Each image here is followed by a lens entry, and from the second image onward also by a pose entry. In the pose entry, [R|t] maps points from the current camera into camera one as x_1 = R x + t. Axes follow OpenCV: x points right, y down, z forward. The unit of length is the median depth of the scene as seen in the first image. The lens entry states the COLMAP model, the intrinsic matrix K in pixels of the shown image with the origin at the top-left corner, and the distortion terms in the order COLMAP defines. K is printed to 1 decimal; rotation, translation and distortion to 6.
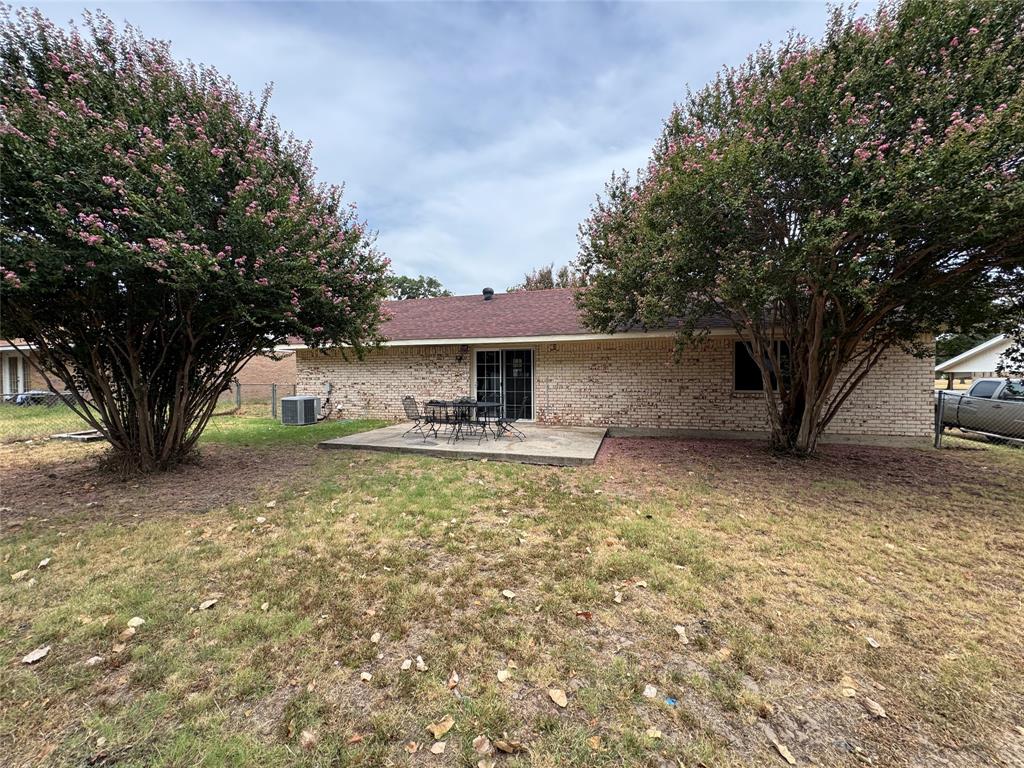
lens RADIAL K [[409.2, 0, 512.8], [0, 409.2, 381.2], [0, 0, 1]] dist [-0.004977, 0.000762]
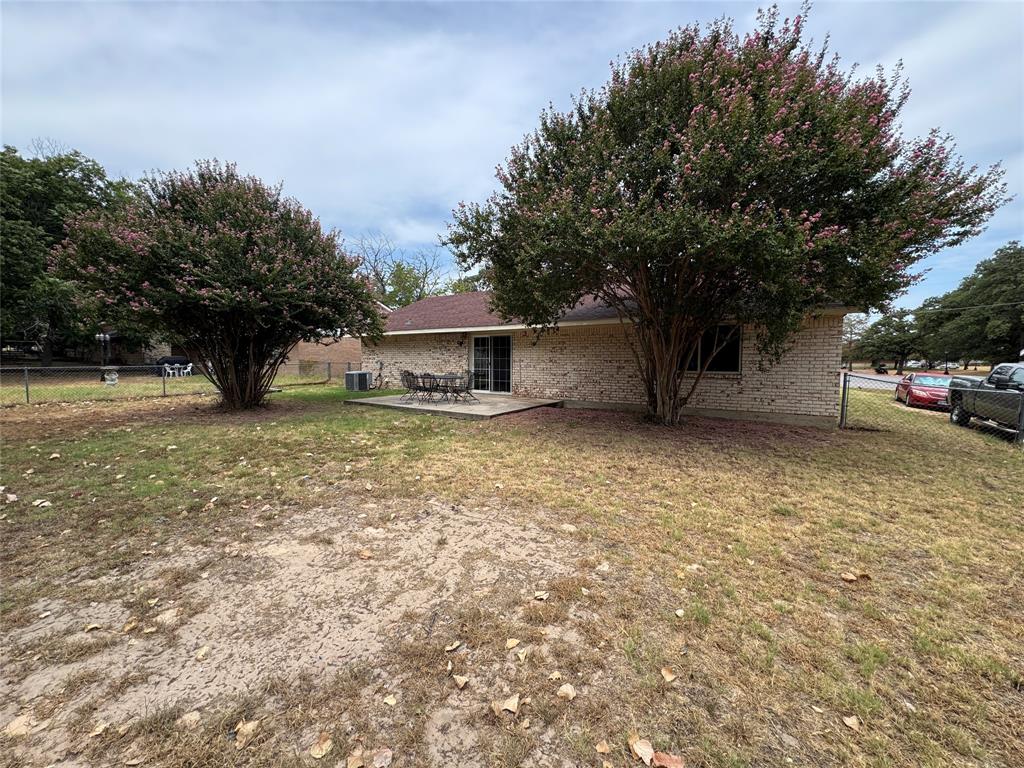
lens RADIAL K [[409.2, 0, 510.7], [0, 409.2, 385.4], [0, 0, 1]] dist [-0.004977, 0.000762]
pose [[0.955447, 0.025975, -0.294019, 0.421160], [-0.011321, 0.998612, 0.051434, 0.008786], [0.294947, -0.045813, 0.954415, -0.189454]]
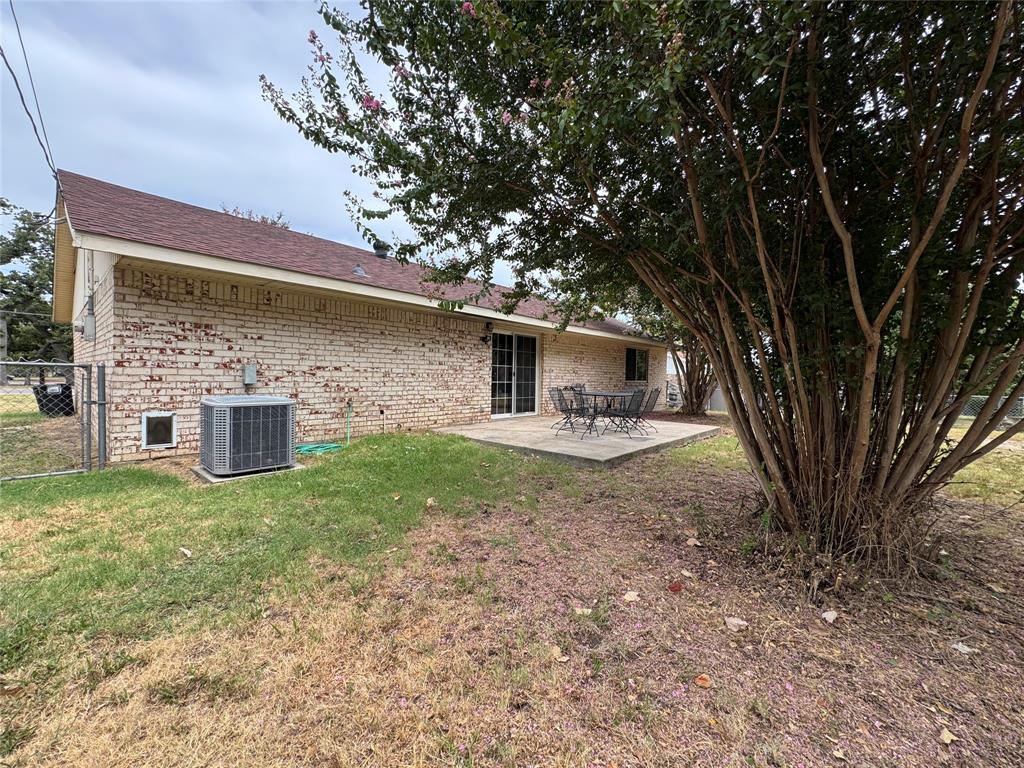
lens RADIAL K [[409.2, 0, 513.8], [0, 409.2, 383.7], [0, 0, 1]] dist [-0.004977, 0.000762]
pose [[0.413536, -0.003266, 0.910482, -0.851527], [-0.004766, 0.999972, 0.005751, 0.023813], [-0.910475, -0.006718, 0.413509, 0.669644]]
